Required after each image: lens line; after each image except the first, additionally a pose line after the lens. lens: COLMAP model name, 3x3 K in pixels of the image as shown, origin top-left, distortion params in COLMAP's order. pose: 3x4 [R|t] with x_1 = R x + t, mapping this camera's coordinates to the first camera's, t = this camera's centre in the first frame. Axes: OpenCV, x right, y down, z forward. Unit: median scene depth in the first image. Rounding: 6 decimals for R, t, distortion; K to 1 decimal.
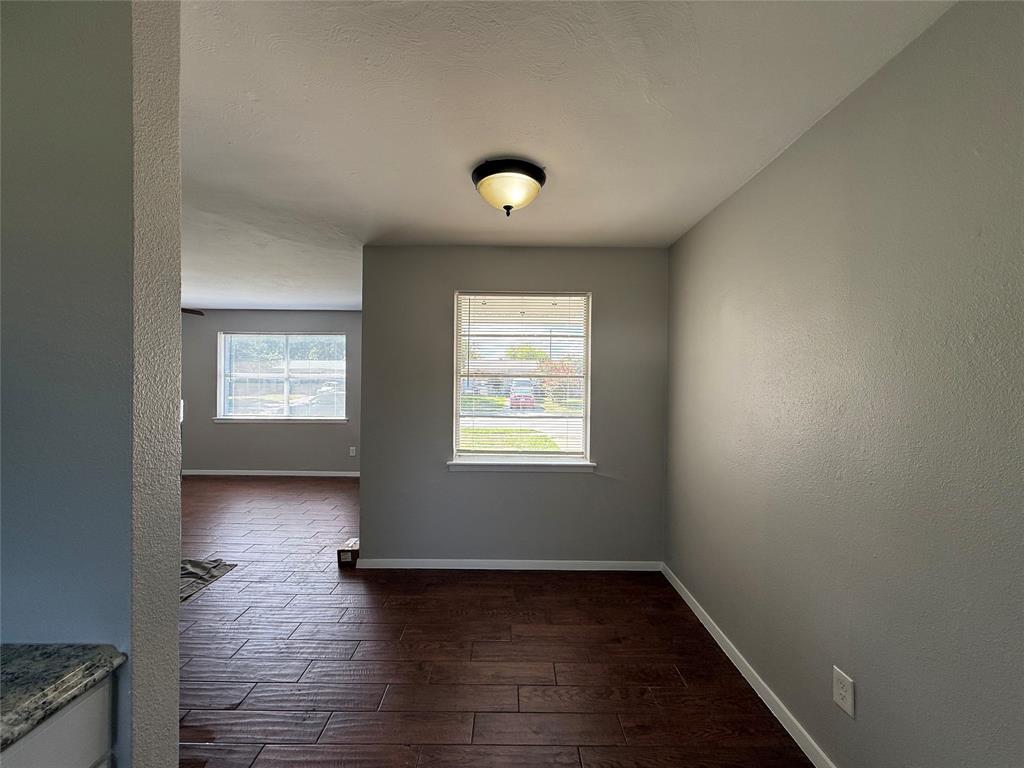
lens RADIAL K [[405.0, 0, 512.0], [0, 405.0, 384.0], [0, 0, 1]] dist [0.001322, 0.000141]
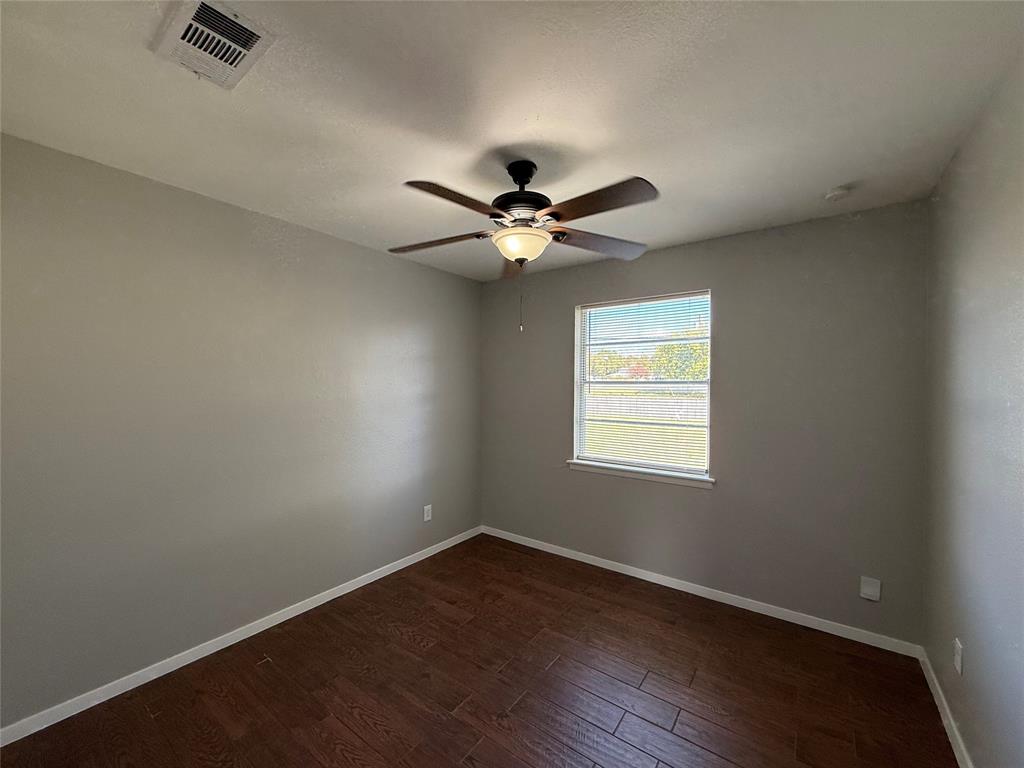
lens RADIAL K [[405.0, 0, 512.0], [0, 405.0, 384.0], [0, 0, 1]] dist [0.001322, 0.000141]
pose [[0.802188, -0.010734, -0.596975, 0.322239], [-0.003614, 0.999733, -0.022833, 0.007321], [0.597061, 0.020474, 0.801935, 0.010632]]
